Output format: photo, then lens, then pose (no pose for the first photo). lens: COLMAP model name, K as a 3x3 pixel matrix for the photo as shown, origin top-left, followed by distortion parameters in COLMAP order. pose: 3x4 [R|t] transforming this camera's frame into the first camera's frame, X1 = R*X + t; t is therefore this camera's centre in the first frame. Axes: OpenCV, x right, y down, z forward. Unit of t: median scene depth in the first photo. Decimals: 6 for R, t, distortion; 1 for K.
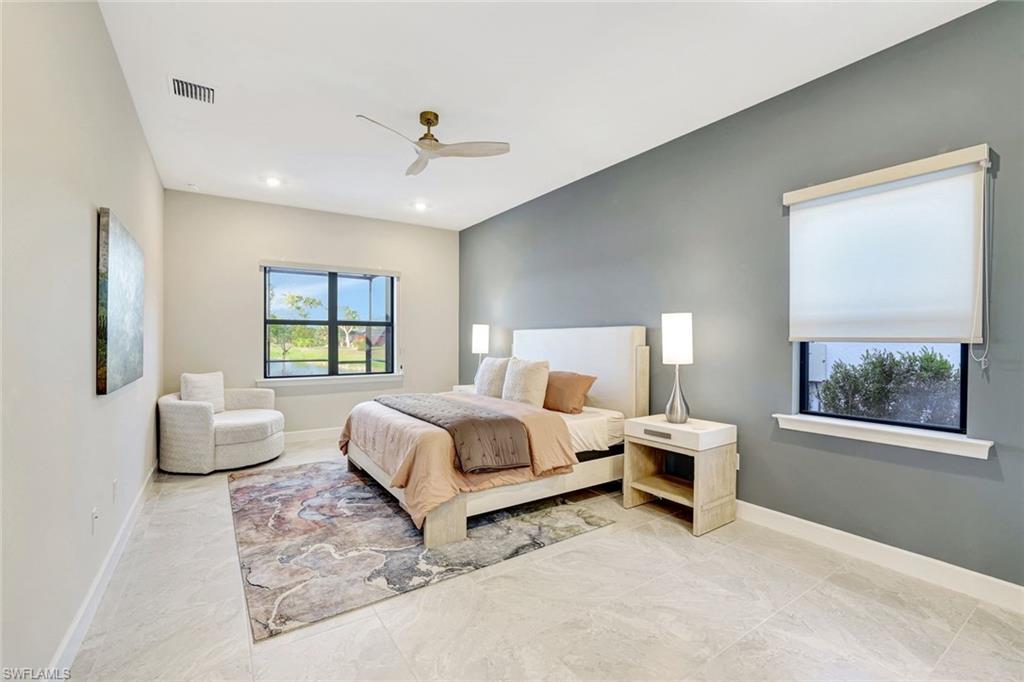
lens RADIAL K [[440.3, 0, 512.6], [0, 440.3, 343.4], [0, 0, 1]] dist [-0.017448, 0.002585]
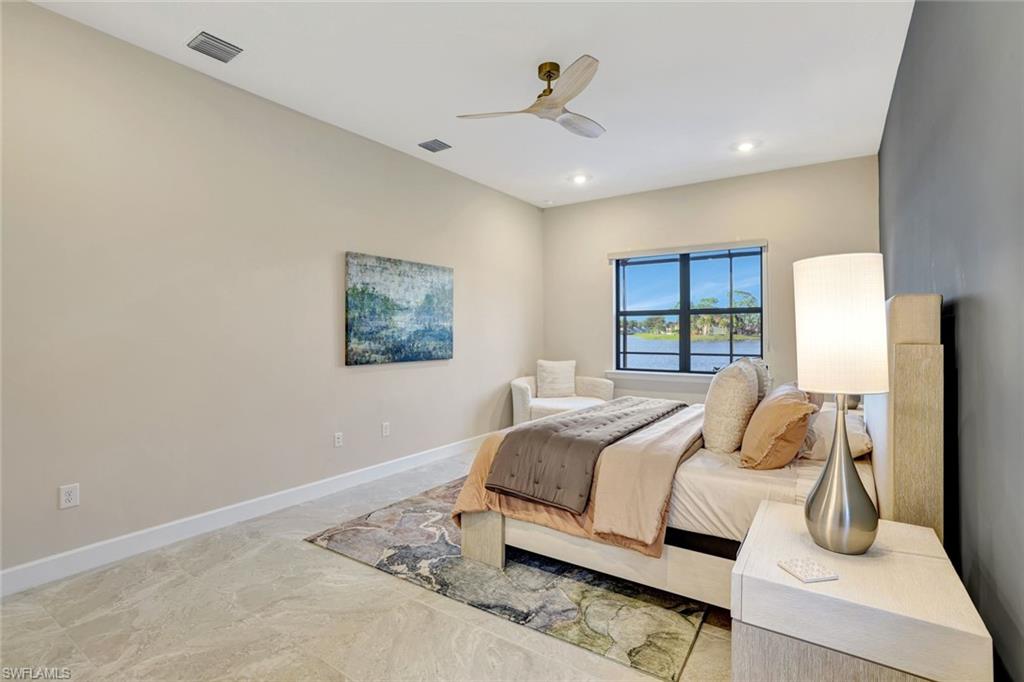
lens RADIAL K [[493.5, 0, 512.9], [0, 493.5, 332.0], [0, 0, 1]] dist [-0.016808, 0.001204]
pose [[0.372421, -0.002285, -0.928061, 0.700552], [-0.004750, 0.999979, -0.004368, -0.001631], [0.928052, 0.006035, 0.372402, 0.609237]]
